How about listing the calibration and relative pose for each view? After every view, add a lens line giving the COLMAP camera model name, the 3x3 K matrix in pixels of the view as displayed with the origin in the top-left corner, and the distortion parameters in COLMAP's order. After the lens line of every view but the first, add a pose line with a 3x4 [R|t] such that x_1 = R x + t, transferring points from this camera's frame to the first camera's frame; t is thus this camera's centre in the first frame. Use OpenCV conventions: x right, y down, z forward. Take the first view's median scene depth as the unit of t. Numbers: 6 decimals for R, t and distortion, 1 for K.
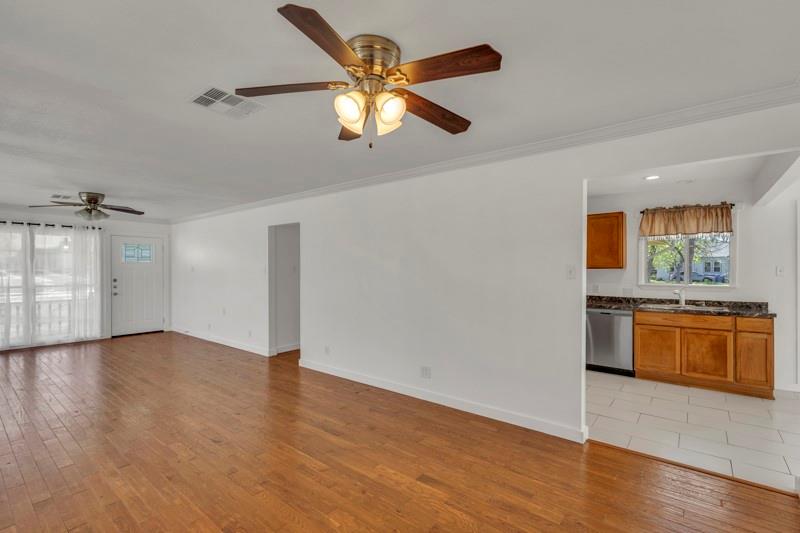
lens RADIAL K [[367.1, 0, 399.2], [0, 367.1, 270.2], [0, 0, 1]] dist [0.000539, 0.000013]
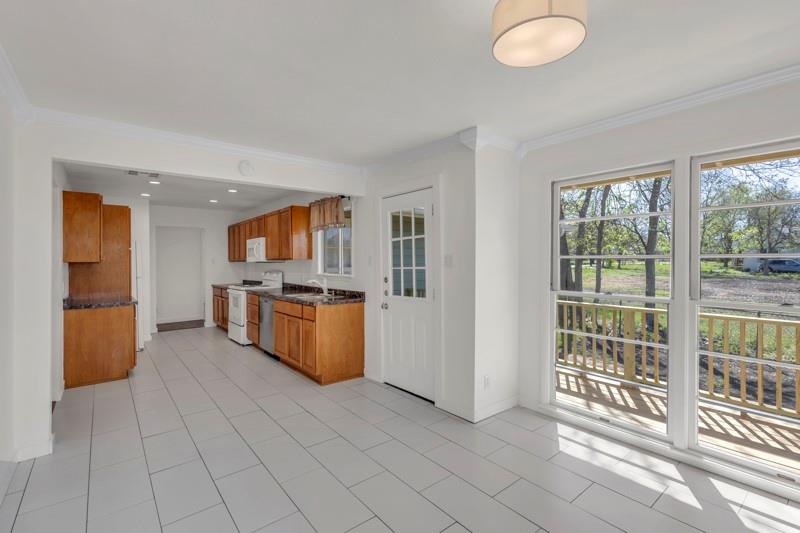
lens RADIAL K [[367.1, 0, 397.9], [0, 367.1, 263.2], [0, 0, 1]] dist [0.000539, 0.000013]
pose [[0.974991, -0.003607, -0.222215, 1.052932], [0.004903, 0.999974, 0.005279, 0.000636], [0.222191, -0.006237, 0.974983, 0.057305]]
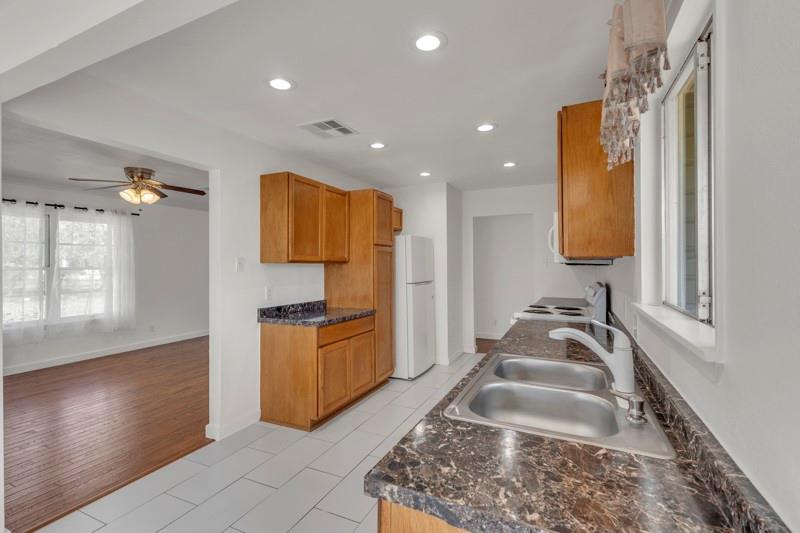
lens RADIAL K [[367.1, 0, 399.6], [0, 367.1, 260.8], [0, 0, 1]] dist [0.000539, 0.000013]
pose [[0.241438, -0.007813, -0.970385, 0.872180], [0.003228, 0.999969, -0.007248, 0.000369], [0.970411, -0.001382, 0.241455, 0.690140]]
